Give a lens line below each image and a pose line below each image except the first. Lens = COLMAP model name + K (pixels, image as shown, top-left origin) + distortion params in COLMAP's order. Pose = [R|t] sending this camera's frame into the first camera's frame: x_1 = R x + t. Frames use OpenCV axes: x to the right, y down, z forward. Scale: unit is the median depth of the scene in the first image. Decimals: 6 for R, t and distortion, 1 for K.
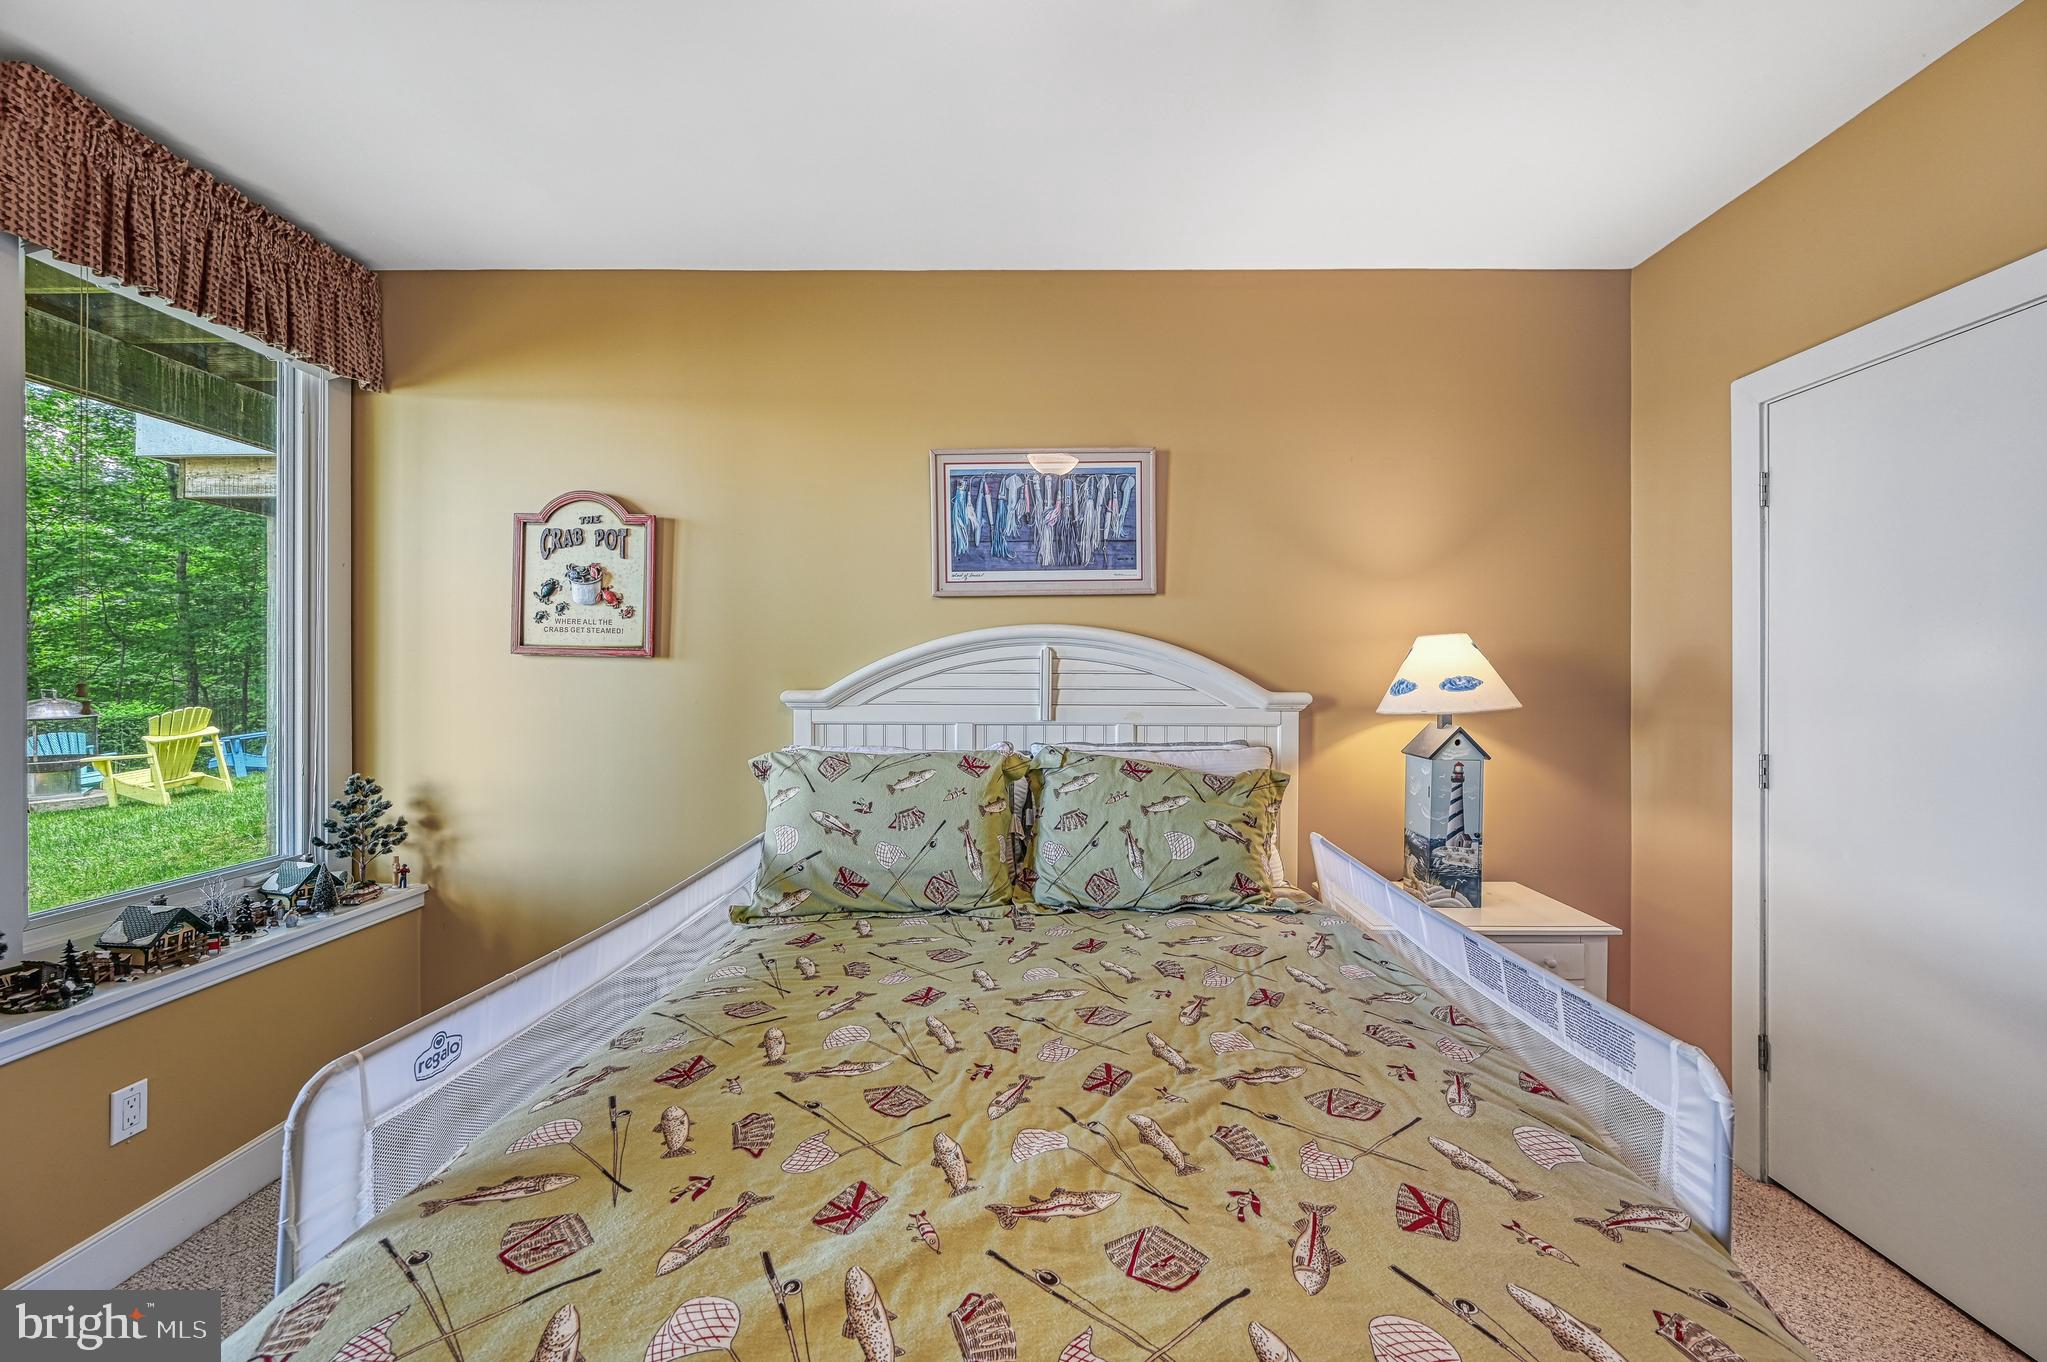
lens RADIAL K [[809.3, 0, 1025.2], [0, 809.3, 671.1], [0, 0, 1]] dist [-0.003518, 0.001225]
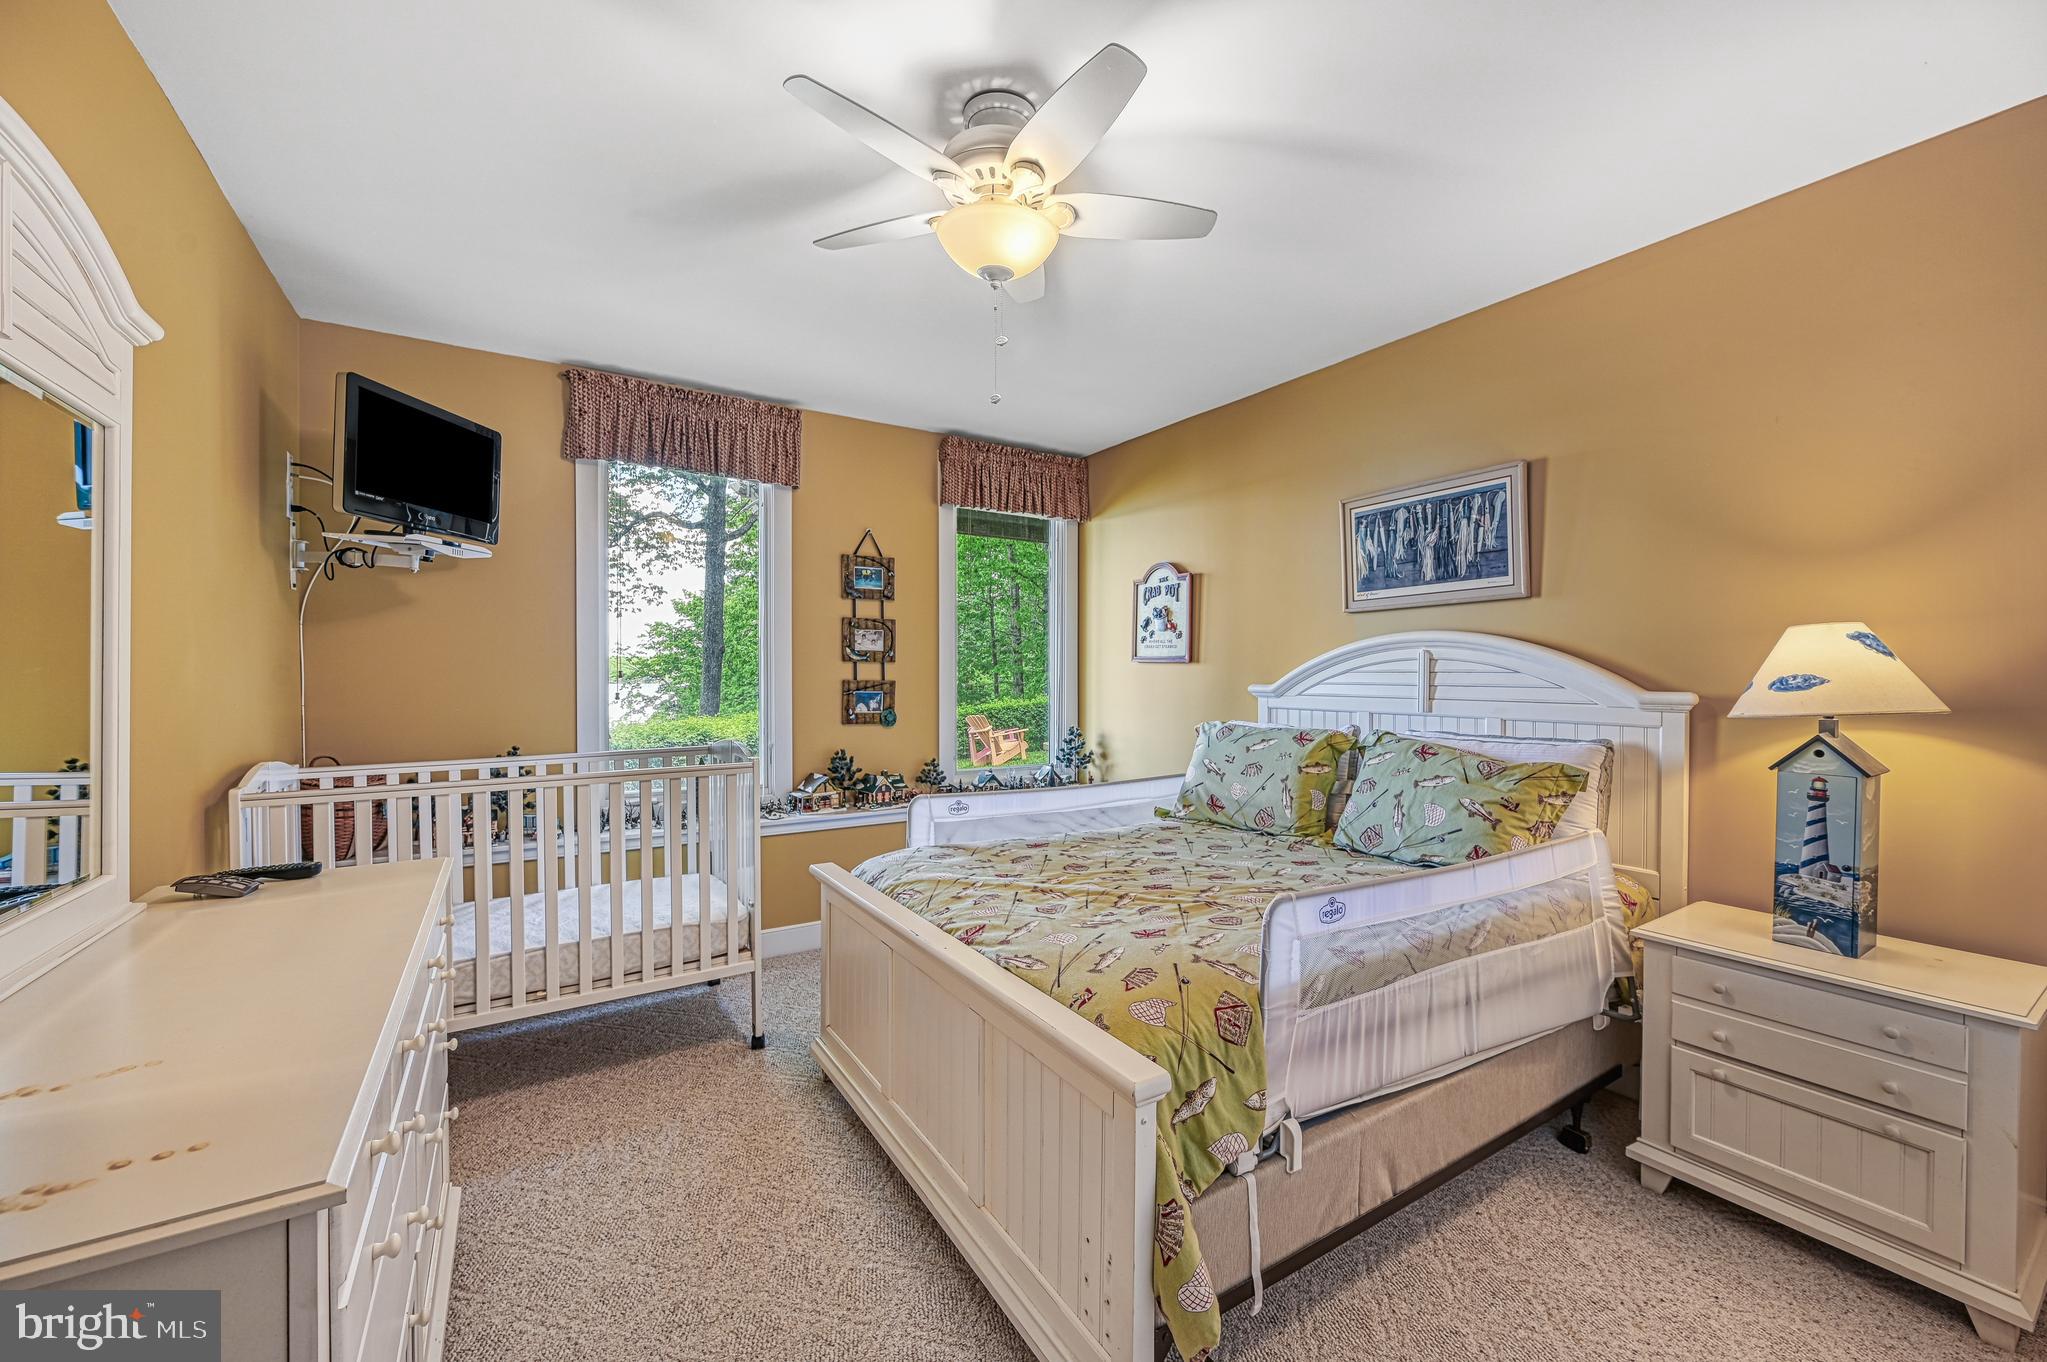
lens RADIAL K [[809.3, 0, 1027.7], [0, 809.3, 681.9], [0, 0, 1]] dist [-0.003518, 0.001225]
pose [[0.541070, 0.008009, -0.840939, 0.704957], [0.002556, 0.999934, 0.011168, 0.002089], [0.840974, -0.008192, 0.541014, -0.125954]]
